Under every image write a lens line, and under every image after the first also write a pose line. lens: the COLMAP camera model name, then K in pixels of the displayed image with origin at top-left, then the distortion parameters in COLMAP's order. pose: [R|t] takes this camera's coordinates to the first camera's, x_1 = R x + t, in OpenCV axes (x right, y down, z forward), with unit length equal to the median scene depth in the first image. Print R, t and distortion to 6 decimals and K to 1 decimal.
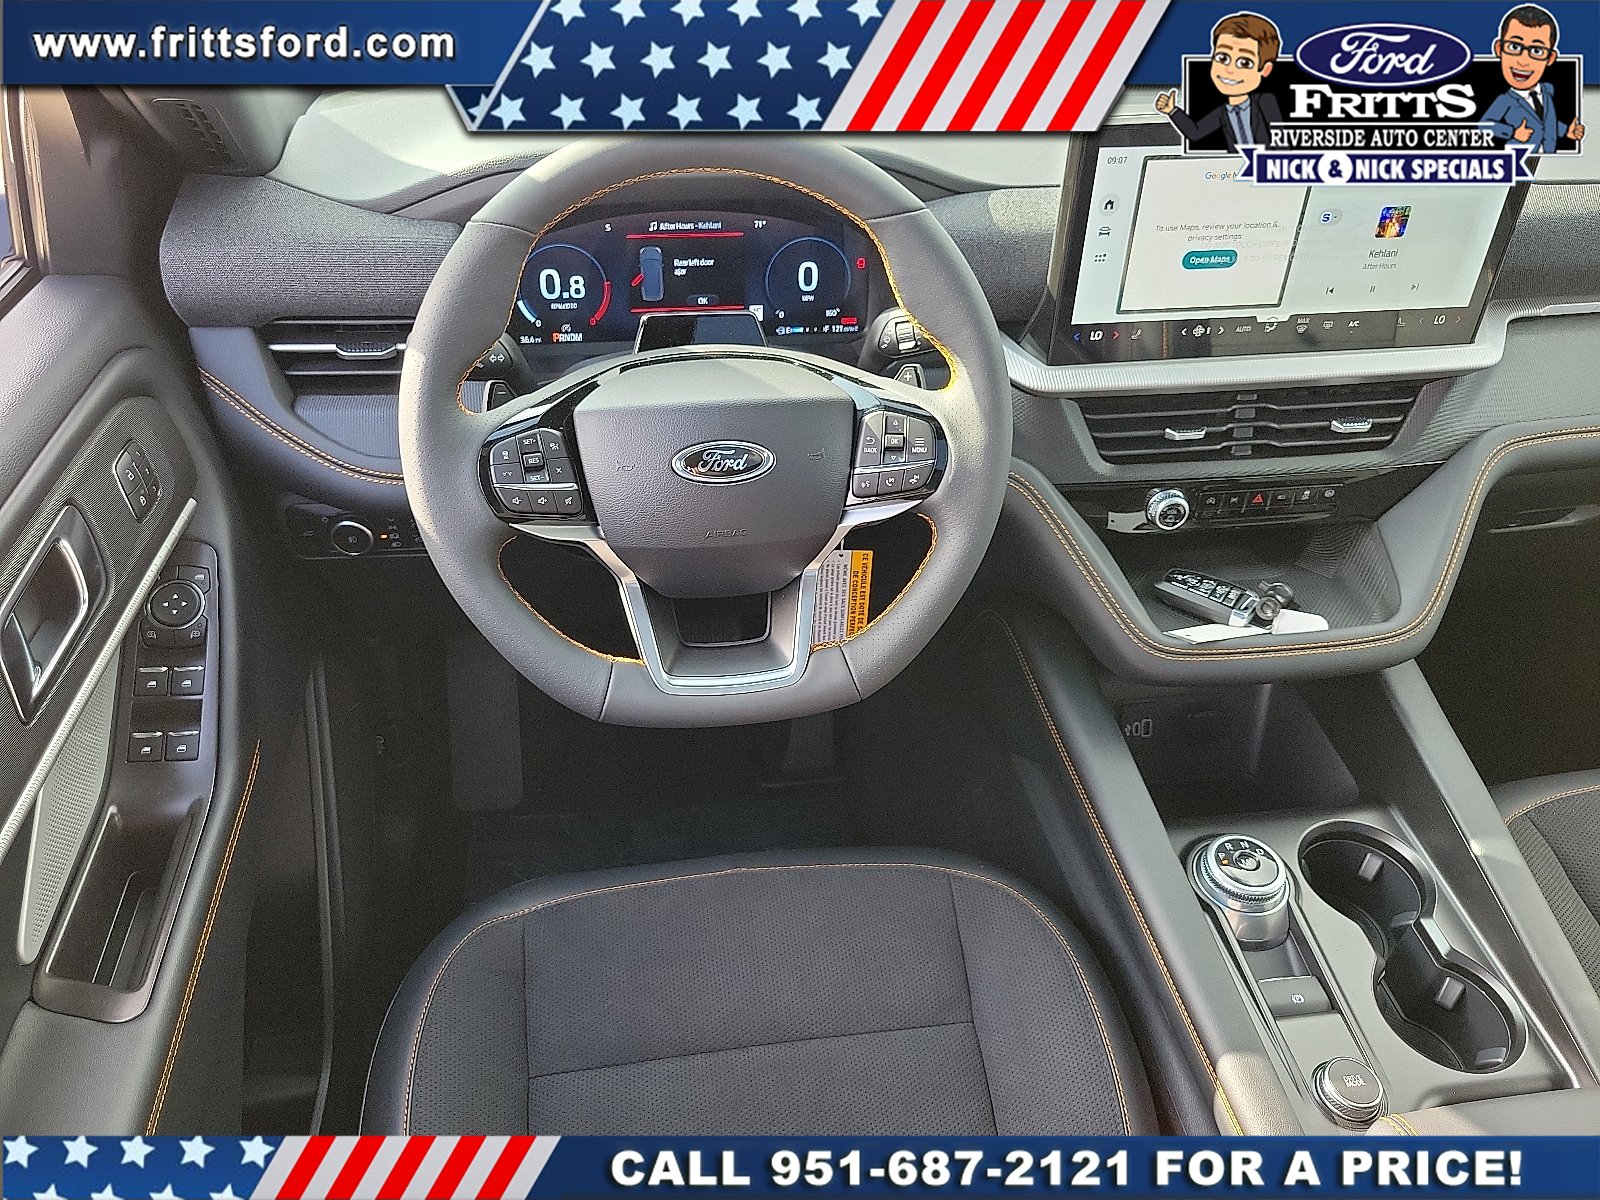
lens RADIAL K [[1223.3, 0, 800.0], [0, 1223.3, 600.0], [0, 0, 1]] dist [0.046723, 0.001096]
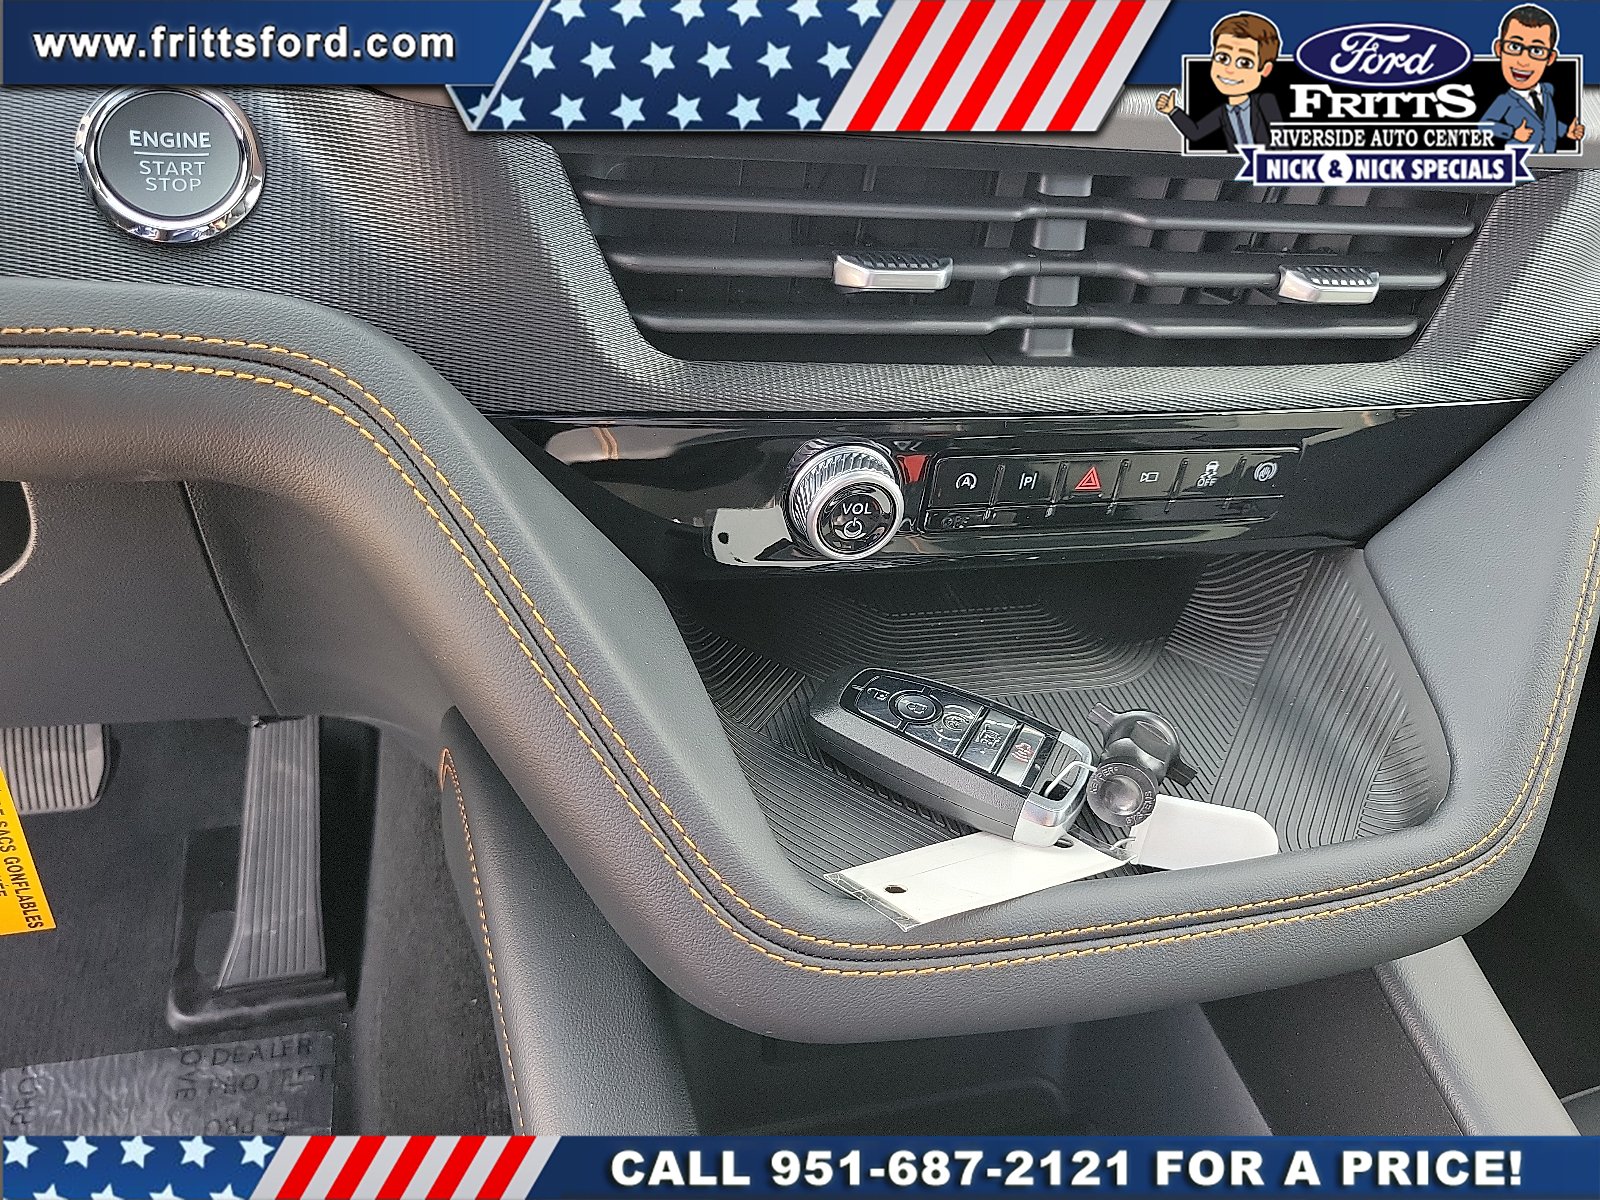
lens RADIAL K [[1353.0, 0, 800.0], [0, 1353.0, 600.0], [0, 0, 1]] dist [-0.194133, -0.000357]
pose [[0.979257, 0.007474, 0.202482, 0.214340], [-0.008925, 0.999941, 0.006254, -0.049245], [-0.202423, -0.007931, 0.979266, 0.647701]]
